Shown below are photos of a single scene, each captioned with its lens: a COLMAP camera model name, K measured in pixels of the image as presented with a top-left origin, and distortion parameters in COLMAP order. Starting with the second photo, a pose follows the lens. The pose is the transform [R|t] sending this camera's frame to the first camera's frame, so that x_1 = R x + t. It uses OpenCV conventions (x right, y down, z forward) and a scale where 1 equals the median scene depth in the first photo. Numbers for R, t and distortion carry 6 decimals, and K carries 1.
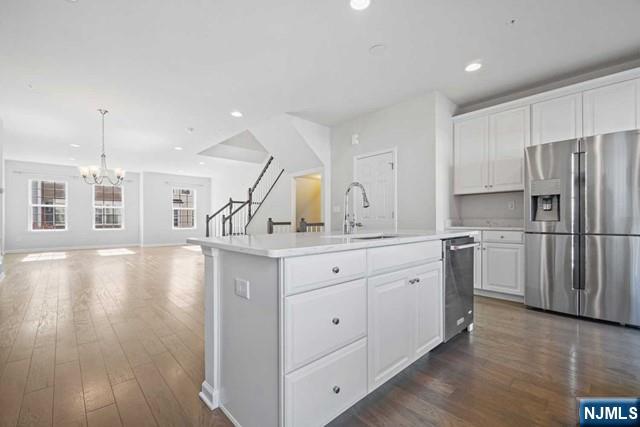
lens RADIAL K [[273.8, 0, 319.7], [0, 273.8, 219.9], [0, 0, 1]] dist [-0.001148, -0.000424]
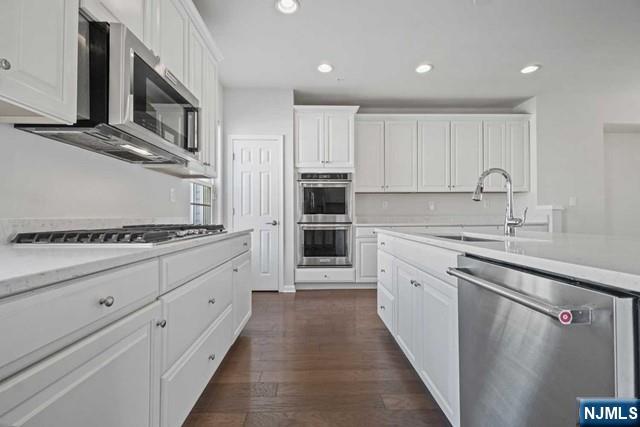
lens RADIAL K [[275.4, 0, 317.4], [0, 275.4, 215.3], [0, 0, 1]] dist [0.001984, -0.000024]
pose [[-0.671250, -0.001227, -0.741230, 0.463416], [0.005849, 0.999959, -0.006952, -0.000232], [0.741208, -0.009002, -0.671215, 0.512750]]
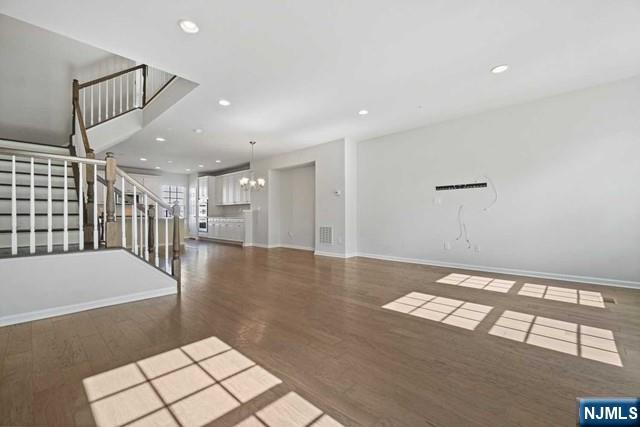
lens RADIAL K [[273.8, 0, 319.7], [0, 273.8, 219.9], [0, 0, 1]] dist [-0.001148, -0.000424]
pose [[-0.998149, -0.002850, -0.060746, -1.116452], [-0.003369, 0.999959, 0.008436, 0.021976], [0.060719, 0.008625, -0.998118, 2.550119]]
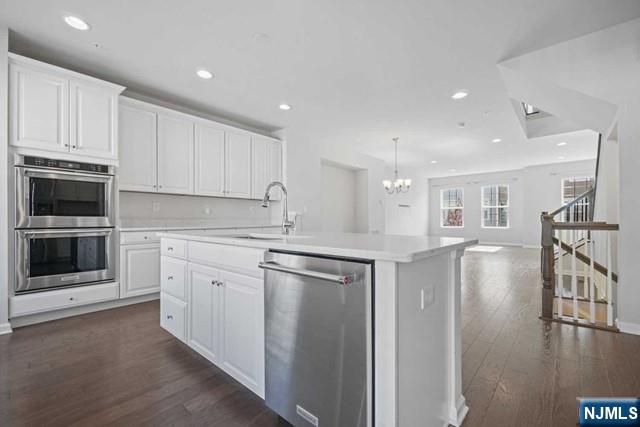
lens RADIAL K [[273.8, 0, 319.7], [0, 273.8, 219.9], [0, 0, 1]] dist [-0.001148, -0.000424]
pose [[0.091160, 0.002354, -0.995833, 0.497699], [0.003120, 0.999992, 0.002649, -0.000684], [0.995831, -0.003349, 0.091152, 0.473941]]
